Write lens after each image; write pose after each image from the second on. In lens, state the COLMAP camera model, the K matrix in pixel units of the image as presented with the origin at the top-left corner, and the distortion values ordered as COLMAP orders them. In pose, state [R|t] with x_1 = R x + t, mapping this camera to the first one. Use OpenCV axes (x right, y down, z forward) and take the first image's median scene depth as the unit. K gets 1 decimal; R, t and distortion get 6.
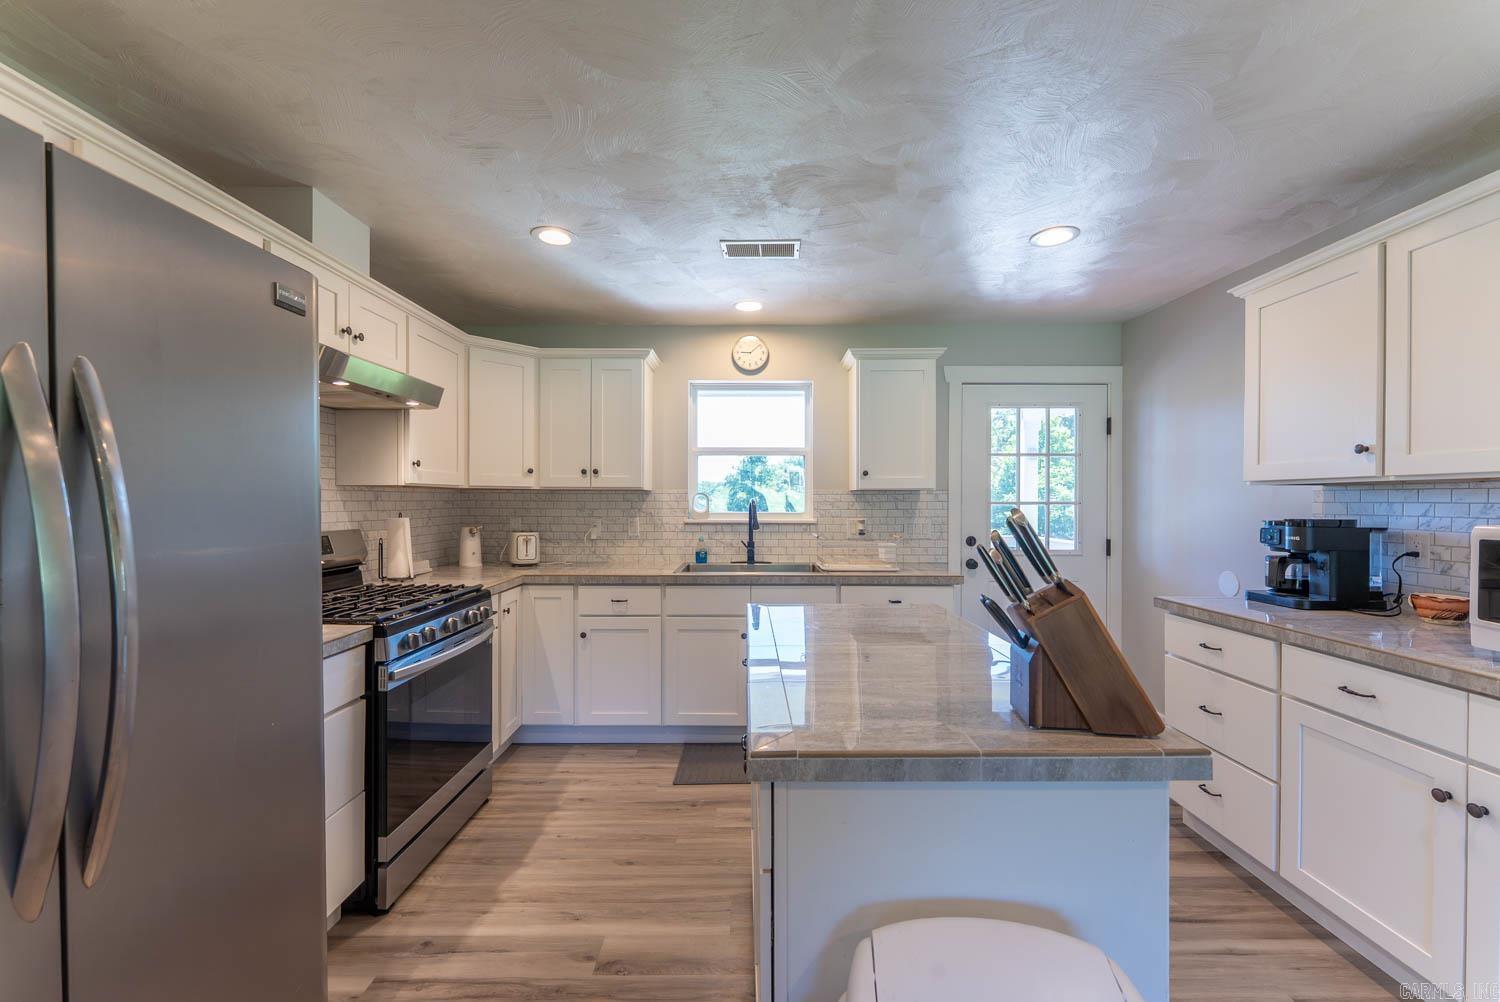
lens RADIAL K [[603.7, 0, 749.3], [0, 603.7, 504.6], [0, 0, 1]] dist [0.002771, 0.000285]
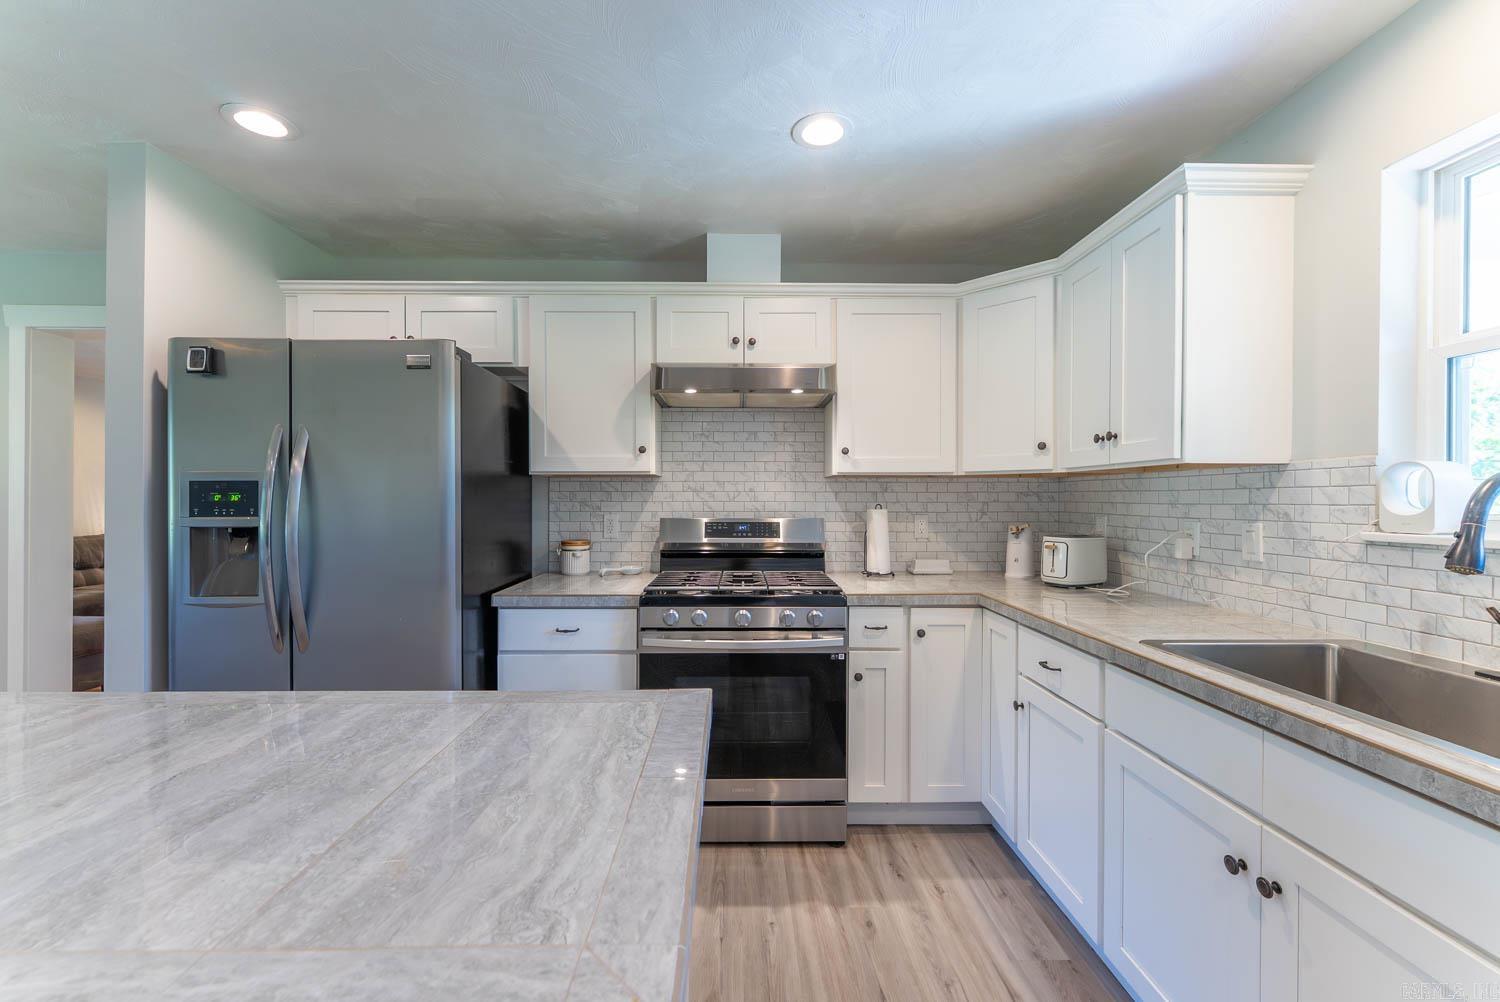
lens RADIAL K [[603.7, 0, 747.0], [0, 603.7, 501.1], [0, 0, 1]] dist [0.002771, 0.000285]
pose [[0.020934, 0.002346, -0.999778, 0.332279], [-0.006225, 0.999978, 0.002216, 0.007206], [0.999761, 0.006177, 0.020948, 0.699447]]
